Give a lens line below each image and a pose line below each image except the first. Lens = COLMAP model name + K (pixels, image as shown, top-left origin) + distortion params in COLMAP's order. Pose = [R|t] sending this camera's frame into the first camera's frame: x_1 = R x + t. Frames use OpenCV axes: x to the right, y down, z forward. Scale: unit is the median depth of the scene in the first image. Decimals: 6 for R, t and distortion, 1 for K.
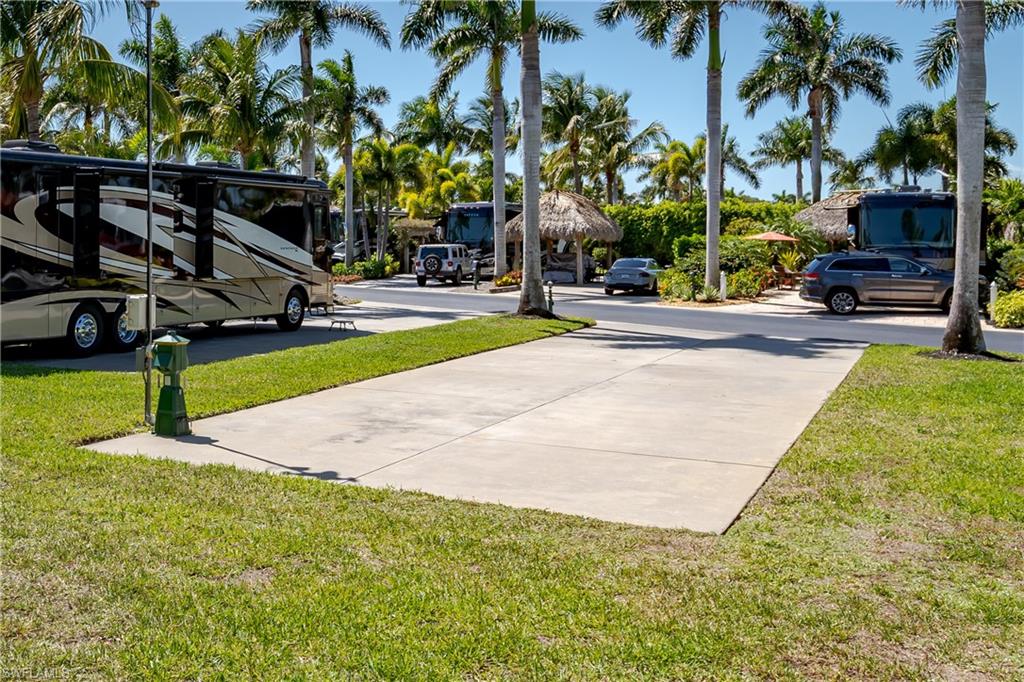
lens RADIAL K [[1140.1, 0, 232.1], [0, 1140.1, 238.3], [0, 0, 1]] dist [-0.008025, 0.004815]
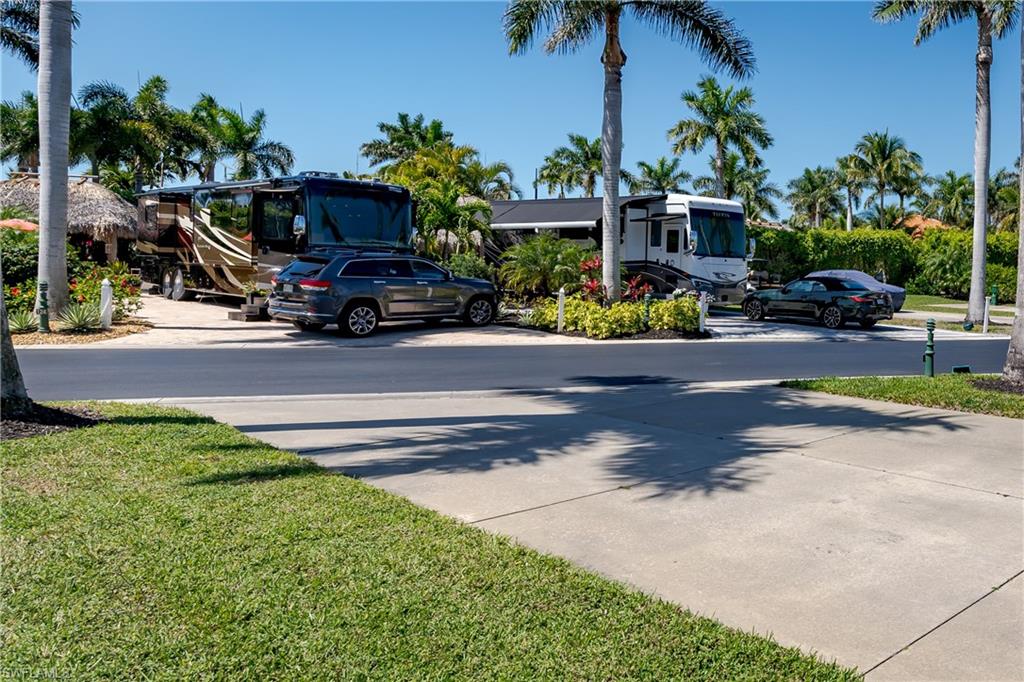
lens RADIAL K [[815.5, 0, 835.8], [0, 815.5, 281.3], [0, 0, 1]] dist [0.001839, 0.003632]
pose [[0.093569, -0.013910, 0.995516, 0.040018], [-0.025881, 0.999531, 0.016399, 0.013174], [-0.995276, -0.027300, 0.093165, 0.569940]]
